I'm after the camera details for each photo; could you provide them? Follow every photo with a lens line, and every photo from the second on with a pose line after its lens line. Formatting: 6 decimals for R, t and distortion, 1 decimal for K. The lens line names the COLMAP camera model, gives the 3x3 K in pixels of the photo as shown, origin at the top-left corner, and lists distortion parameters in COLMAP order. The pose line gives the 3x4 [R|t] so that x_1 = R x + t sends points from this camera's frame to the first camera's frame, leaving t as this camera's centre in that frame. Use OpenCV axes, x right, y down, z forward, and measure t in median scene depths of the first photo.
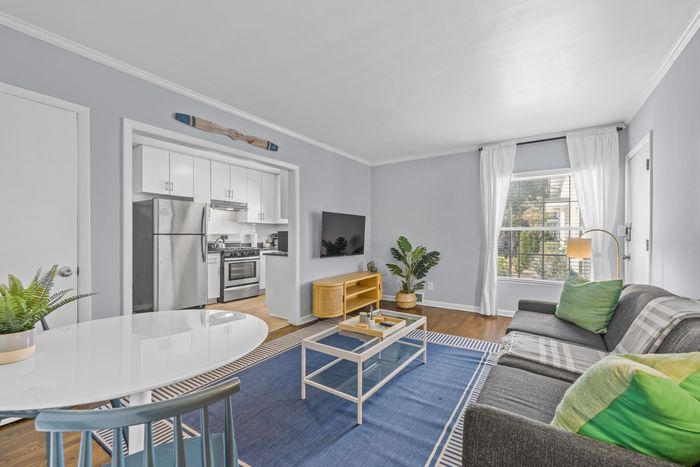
lens RADIAL K [[301.6, 0, 348.3], [0, 301.6, 233.1], [0, 0, 1]] dist [-0.002306, -0.000113]
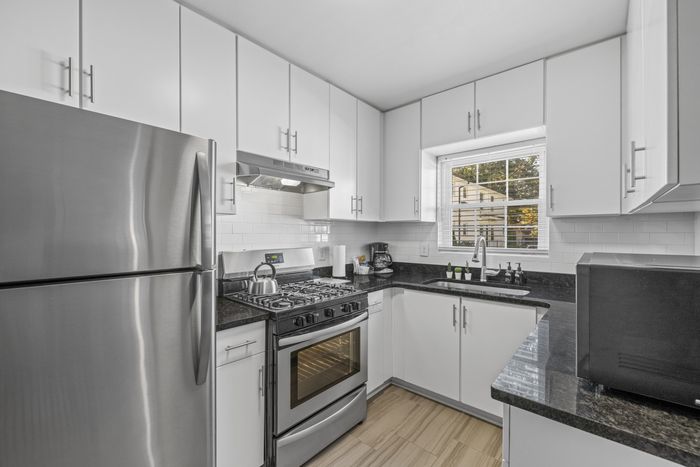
lens RADIAL K [[301.6, 0, 351.8], [0, 301.6, 232.2], [0, 0, 1]] dist [-0.002306, -0.000113]
pose [[0.992814, 0.000041, -0.119667, -0.271767], [0.000490, 0.999990, 0.004409, -0.021336], [0.119666, -0.004436, 0.992804, 0.640778]]
